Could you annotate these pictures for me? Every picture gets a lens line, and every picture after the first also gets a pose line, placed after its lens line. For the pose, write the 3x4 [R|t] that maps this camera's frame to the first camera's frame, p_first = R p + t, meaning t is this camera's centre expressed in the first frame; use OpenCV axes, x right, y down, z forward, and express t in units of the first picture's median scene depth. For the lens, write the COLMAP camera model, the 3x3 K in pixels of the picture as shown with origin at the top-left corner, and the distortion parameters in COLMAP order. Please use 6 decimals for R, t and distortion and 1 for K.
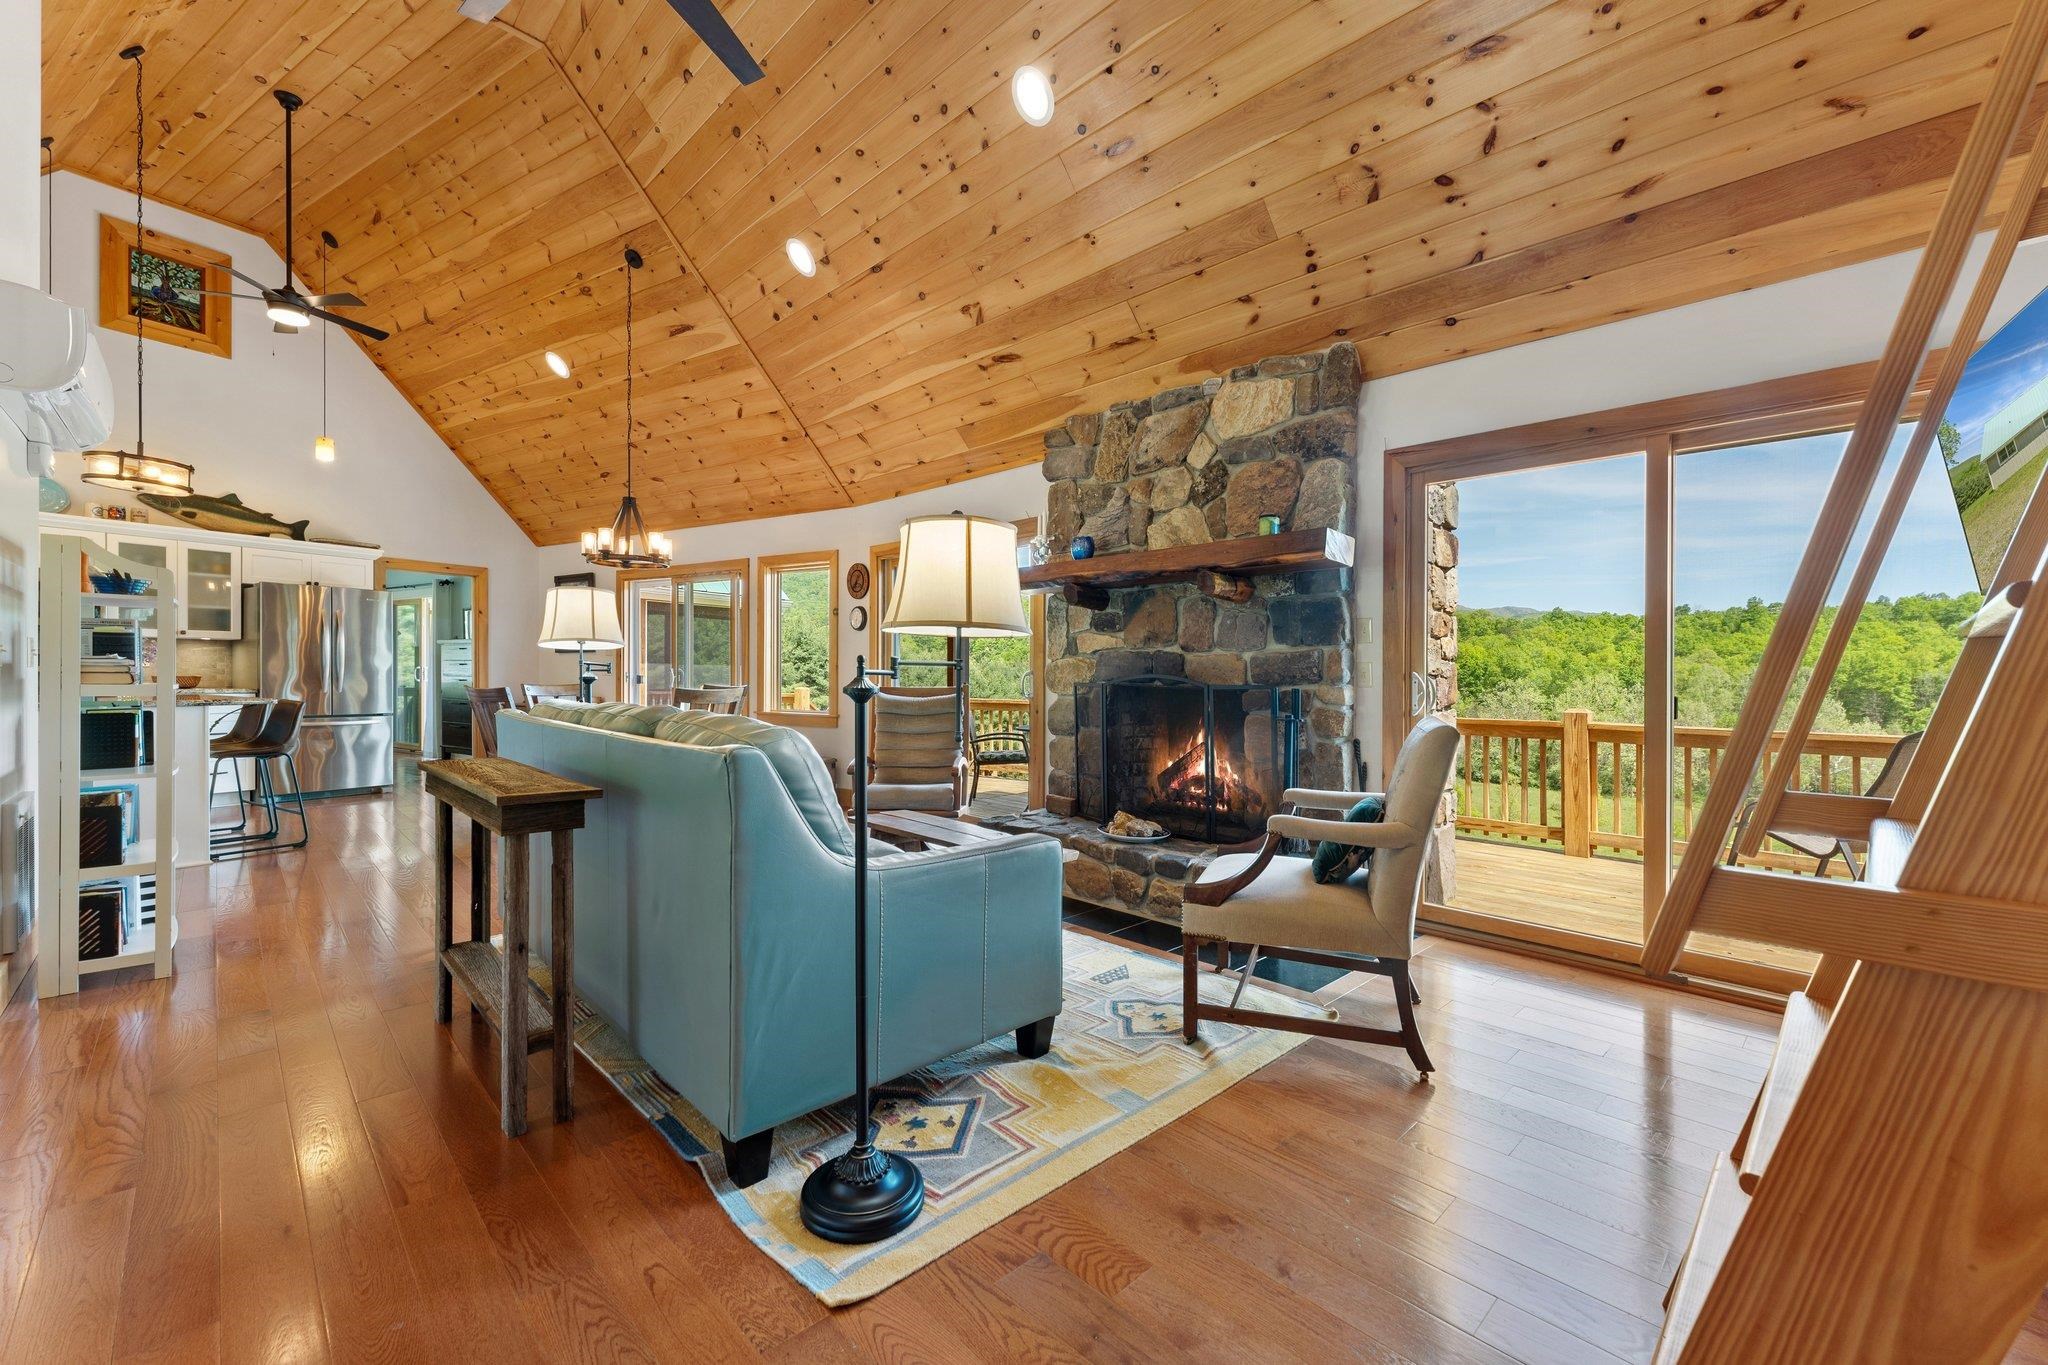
lens RADIAL K [[839.6, 0, 1013.5], [0, 839.6, 684.0], [0, 0, 1]] dist [0.003116, -0.000348]
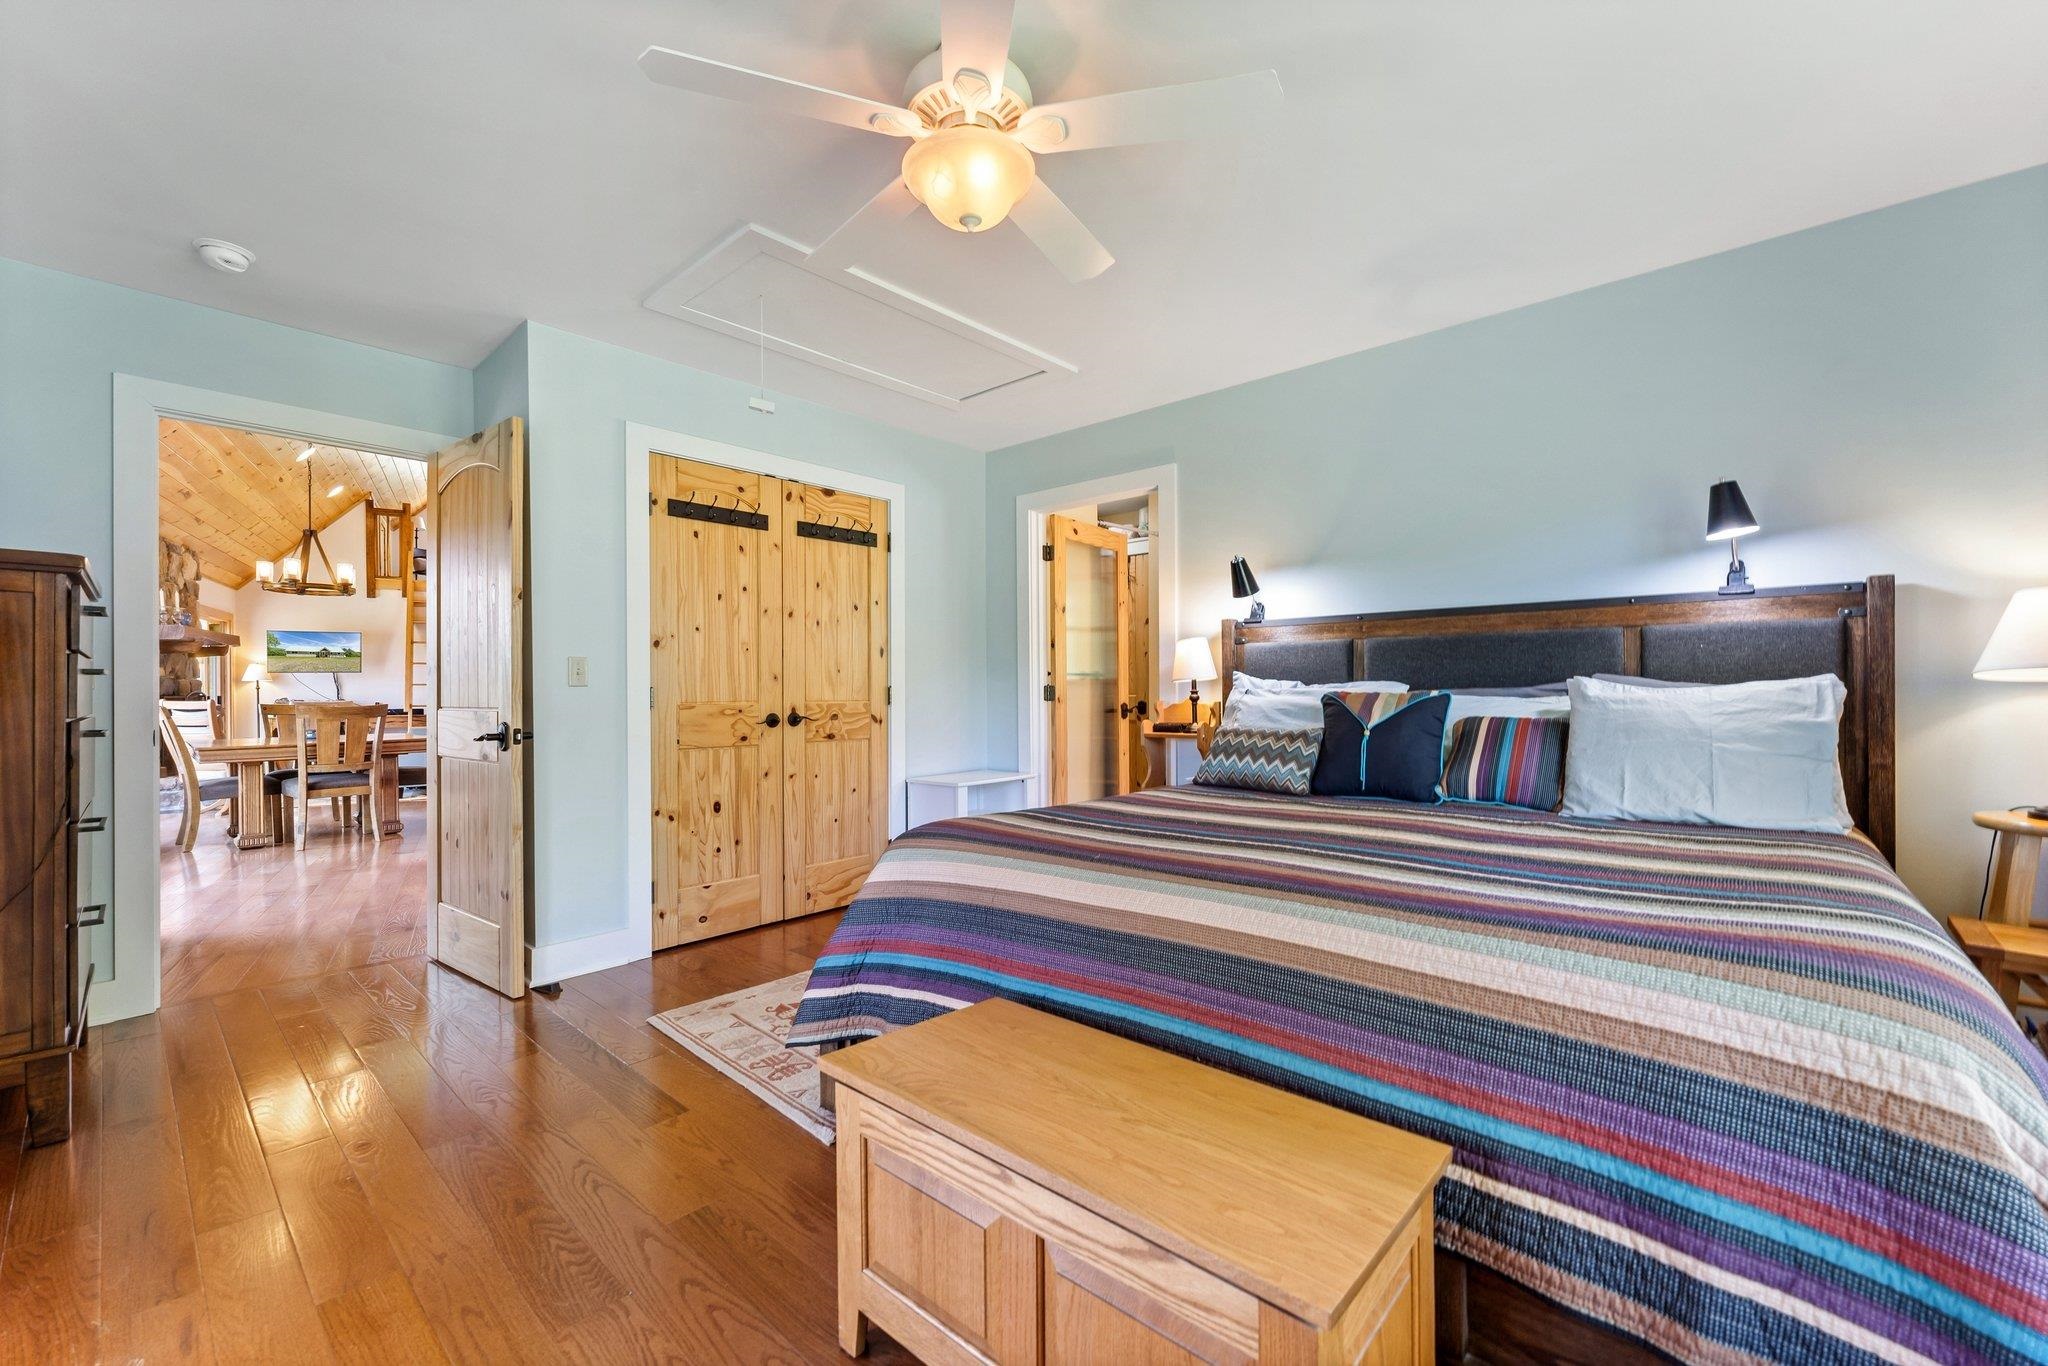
lens RADIAL K [[839.6, 0, 1026.3], [0, 839.6, 688.5], [0, 0, 1]] dist [0.003116, -0.000348]
pose [[-0.983477, -0.005080, 0.180963, -1.771488], [-0.002114, 0.999860, 0.016581, -0.044707], [-0.181022, 0.015925, -0.983350, 2.167850]]
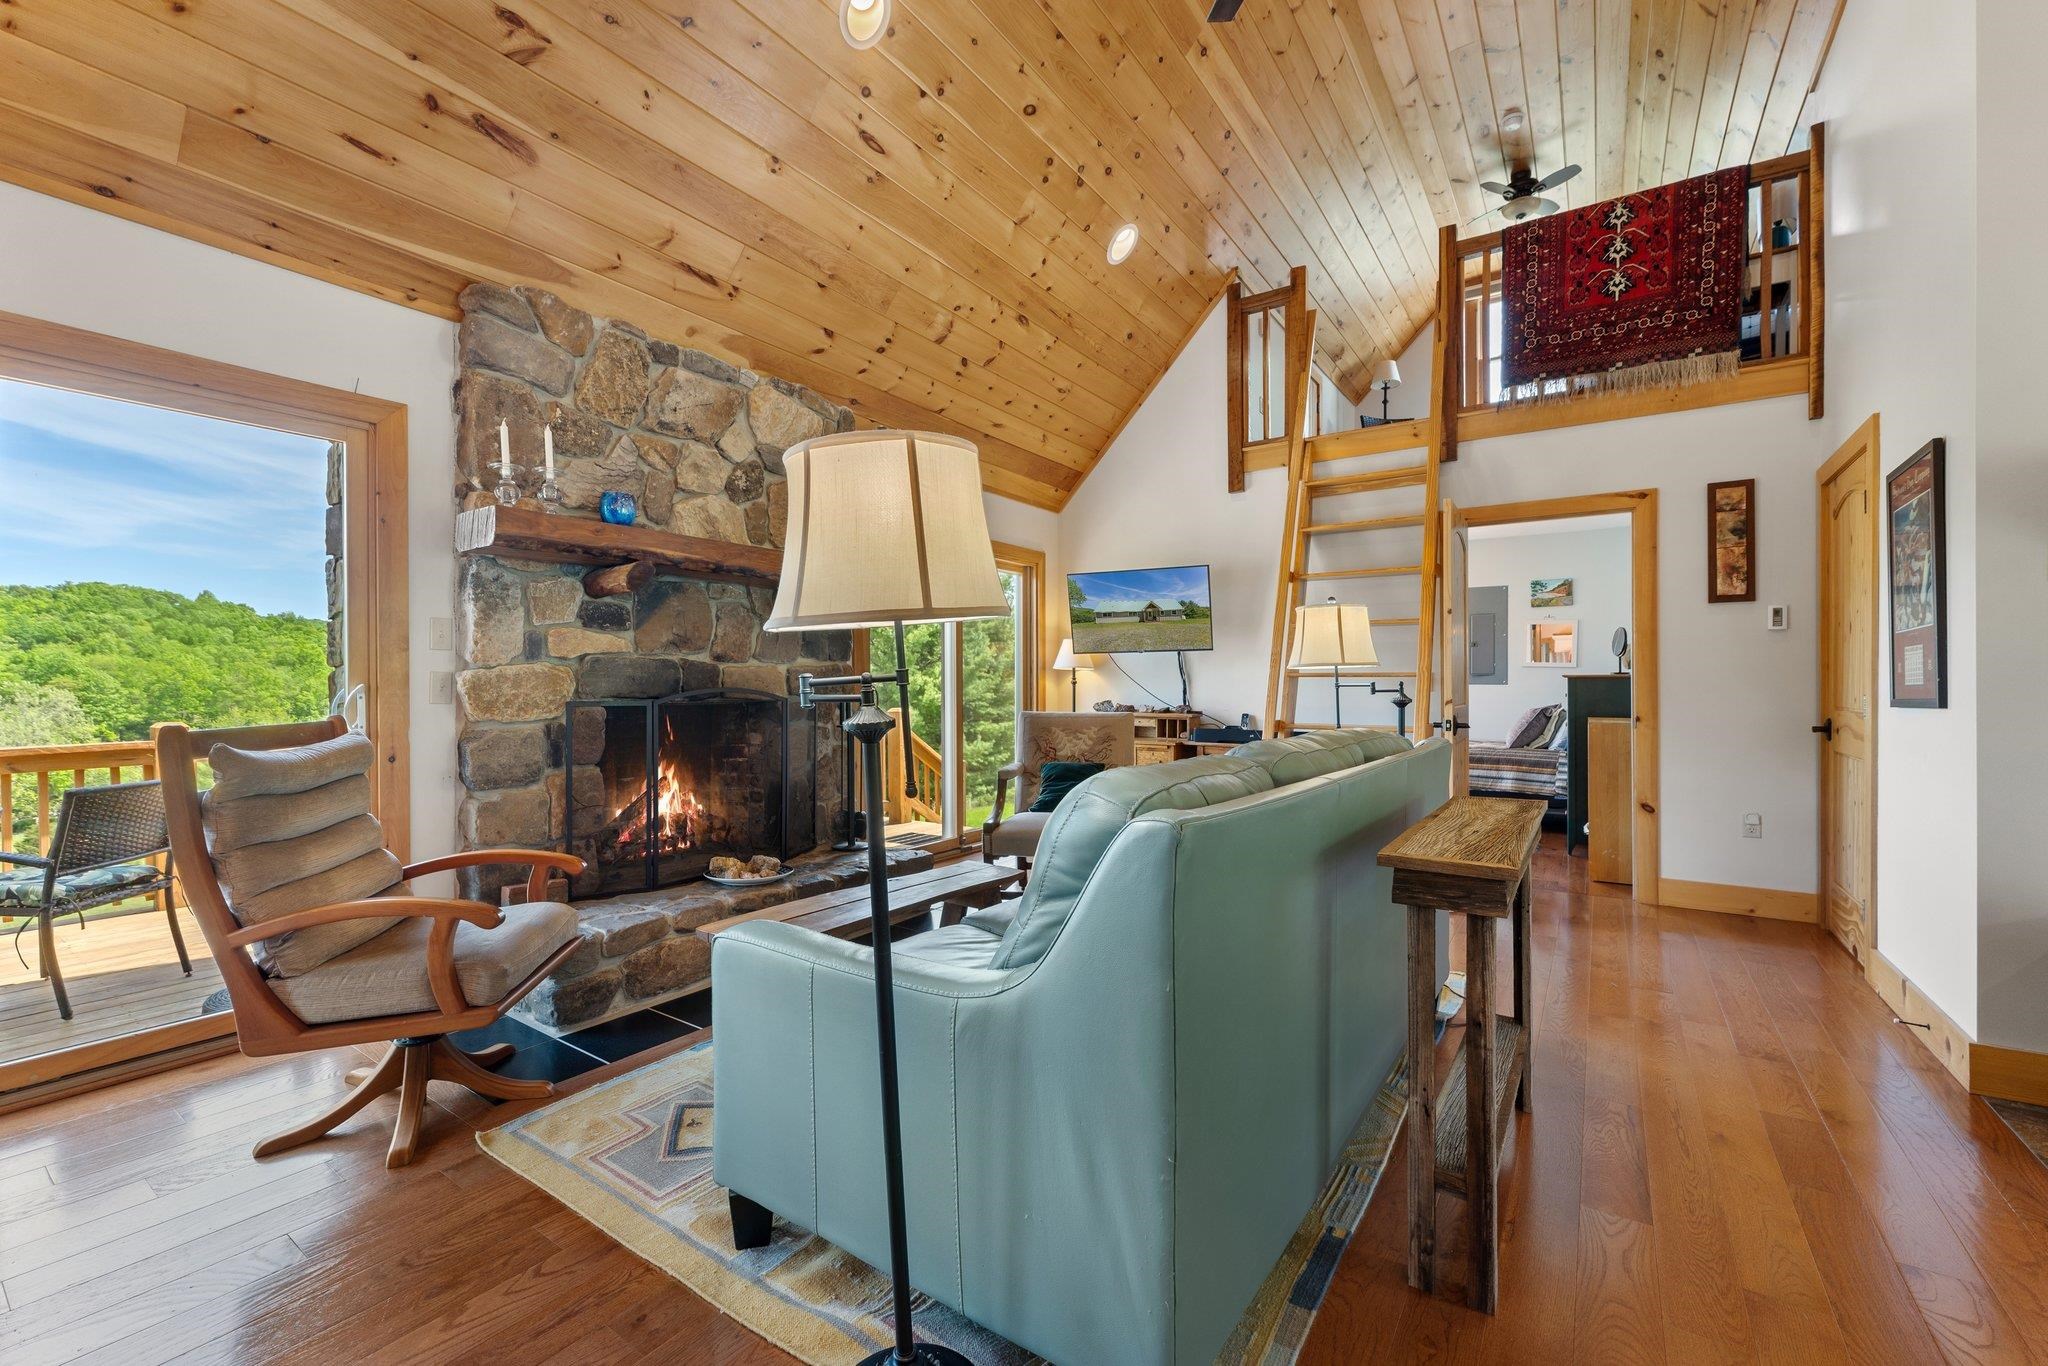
lens RADIAL K [[839.6, 0, 1016.8], [0, 839.6, 682.2], [0, 0, 1]] dist [0.003116, -0.000348]
pose [[-0.203722, -0.007509, 0.979000, -0.603886], [0.009291, 0.999911, 0.009603, -0.018829], [-0.978985, 0.011052, -0.203634, 0.734813]]
